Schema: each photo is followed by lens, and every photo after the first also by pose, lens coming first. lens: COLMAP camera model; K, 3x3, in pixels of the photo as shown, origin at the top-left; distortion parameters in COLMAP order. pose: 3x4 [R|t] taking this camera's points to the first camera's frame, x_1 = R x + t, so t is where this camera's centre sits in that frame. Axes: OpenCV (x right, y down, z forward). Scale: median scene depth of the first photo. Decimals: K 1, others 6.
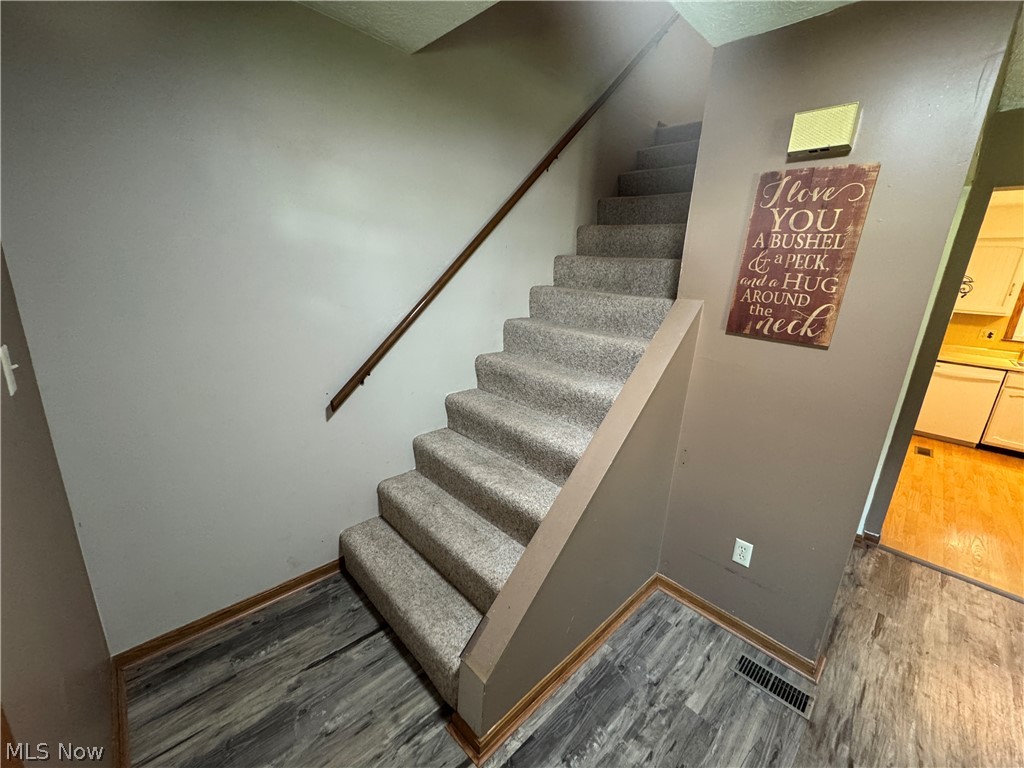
lens RADIAL K [[409.6, 0, 511.7], [0, 409.6, 383.3], [0, 0, 1]] dist [-0.003127, 0.000506]
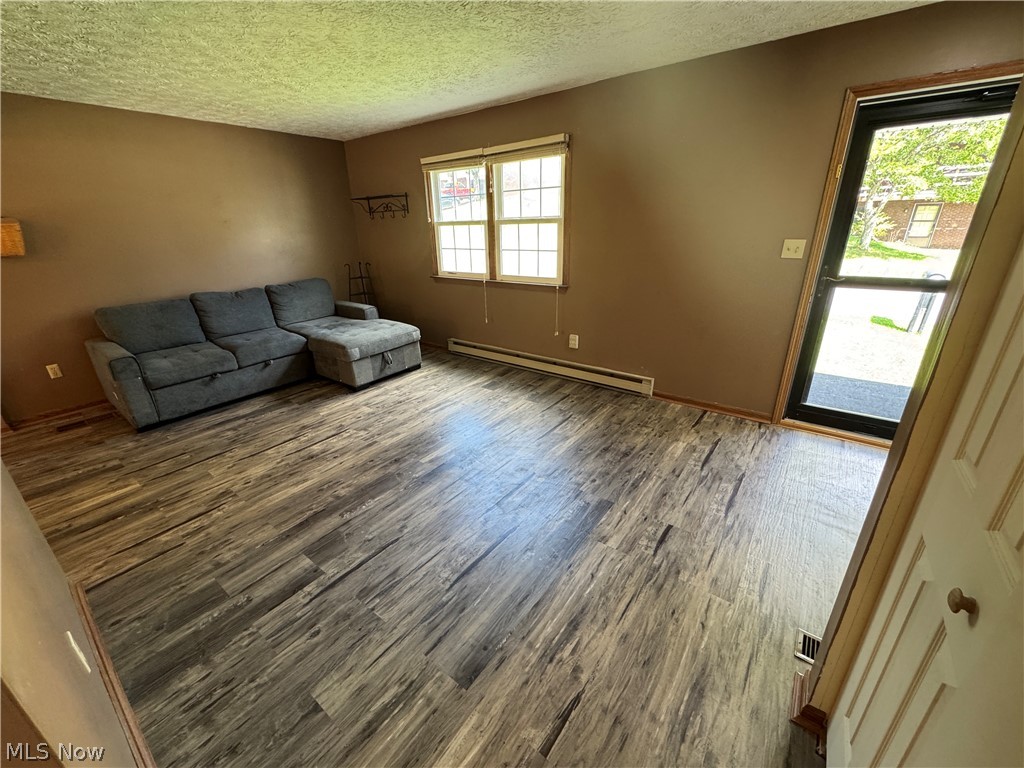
lens RADIAL K [[409.6, 0, 512.4], [0, 409.6, 384.9], [0, 0, 1]] dist [-0.003127, 0.000506]
pose [[-0.986314, 0.035000, -0.161120, 1.465124], [-0.068040, 0.803718, 0.591108, -0.207476], [0.150183, 0.593980, -0.790337, 1.243220]]
